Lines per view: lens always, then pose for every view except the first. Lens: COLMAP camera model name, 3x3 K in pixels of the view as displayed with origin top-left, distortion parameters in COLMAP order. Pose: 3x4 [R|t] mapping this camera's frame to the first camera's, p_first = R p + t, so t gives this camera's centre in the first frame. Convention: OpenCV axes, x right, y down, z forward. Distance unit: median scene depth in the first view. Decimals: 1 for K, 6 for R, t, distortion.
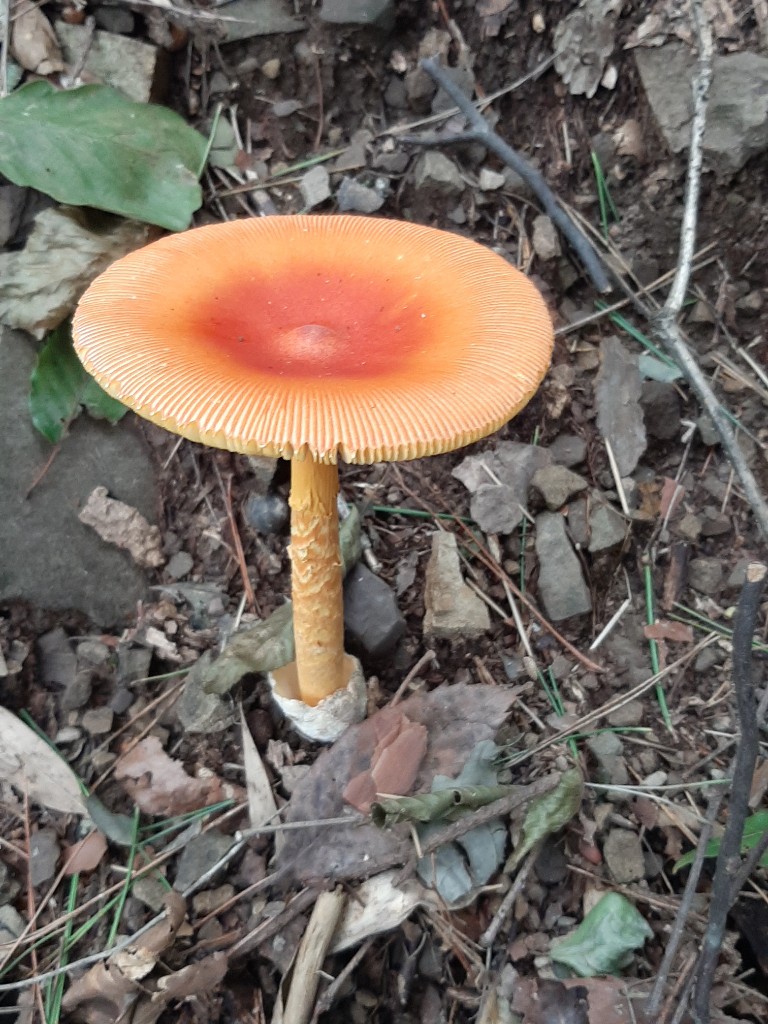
lens RADIAL K [[1180.1, 0, 378.4], [0, 1180.1, 502.1], [0, 0, 1]] dist [0.124481, -0.450909]
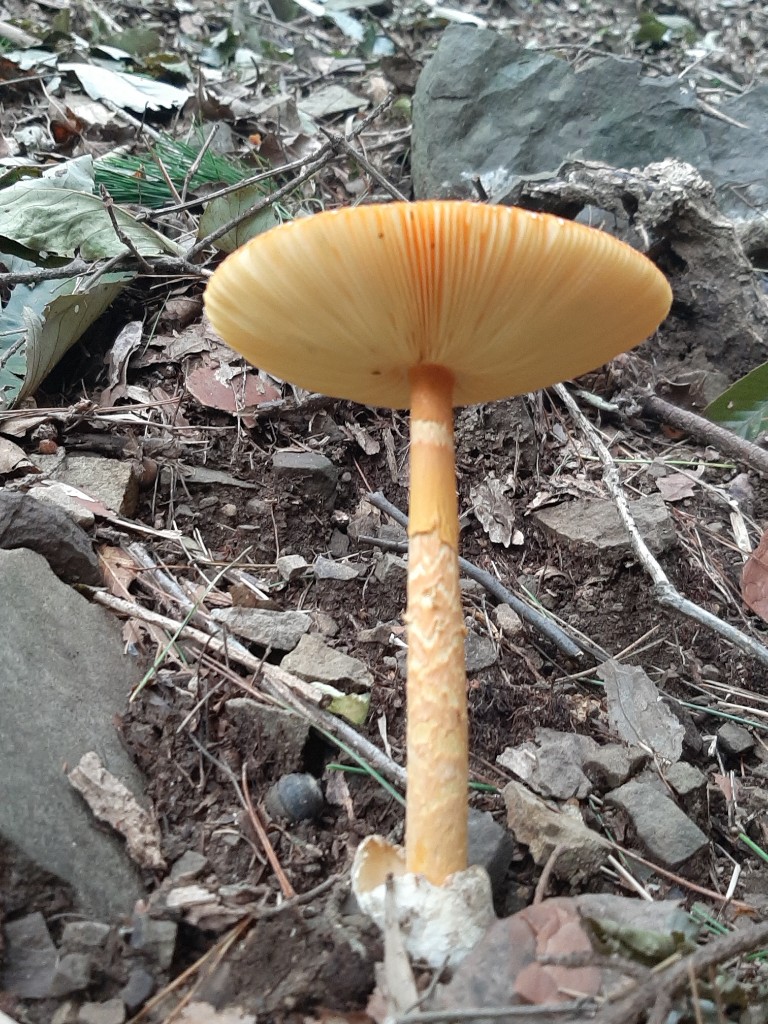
lens RADIAL K [[1172.7, 0, 410.2], [0, 1172.7, 493.5], [0, 0, 1]] dist [0.124310, -0.430575]
pose [[0.959275, 0.025909, 0.281283, -0.251867], [0.204944, 0.621452, -0.756172, 0.504722], [-0.194395, 0.783024, 0.590834, 0.351499]]
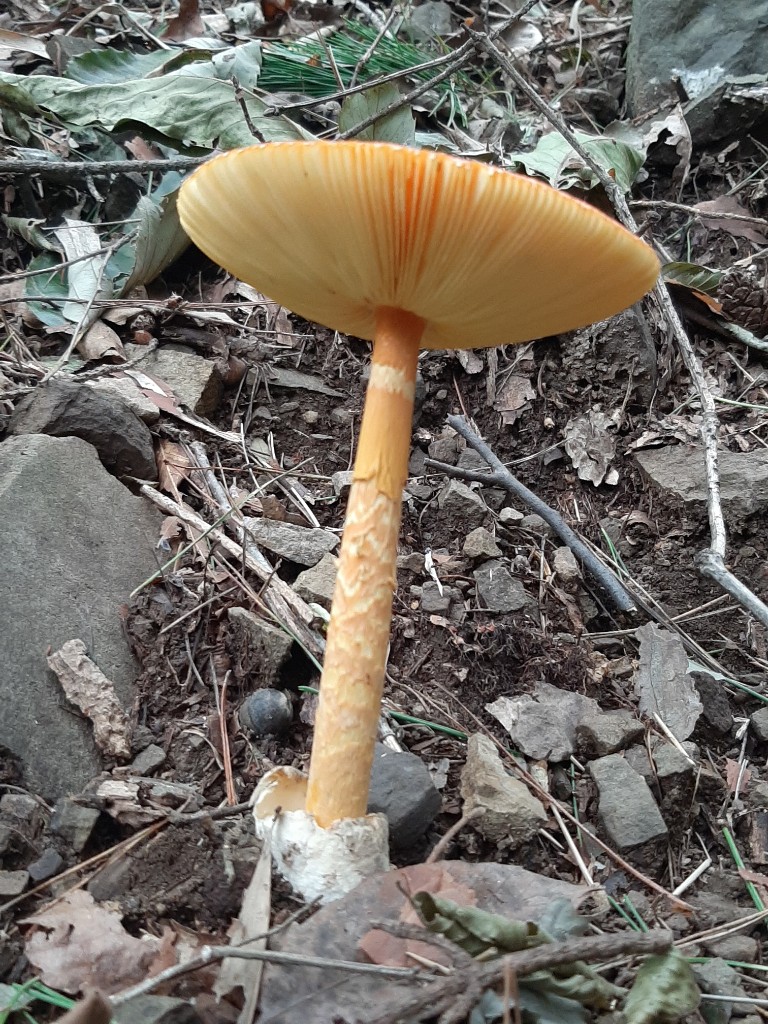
lens RADIAL K [[1180.1, 0, 378.4], [0, 1180.1, 502.1], [0, 0, 1]] dist [0.124481, -0.450909]
pose [[0.991019, 0.125339, 0.046605, -0.074284], [-0.056160, 0.706398, -0.705584, 0.488495], [-0.121358, 0.696629, 0.707092, 0.303041]]
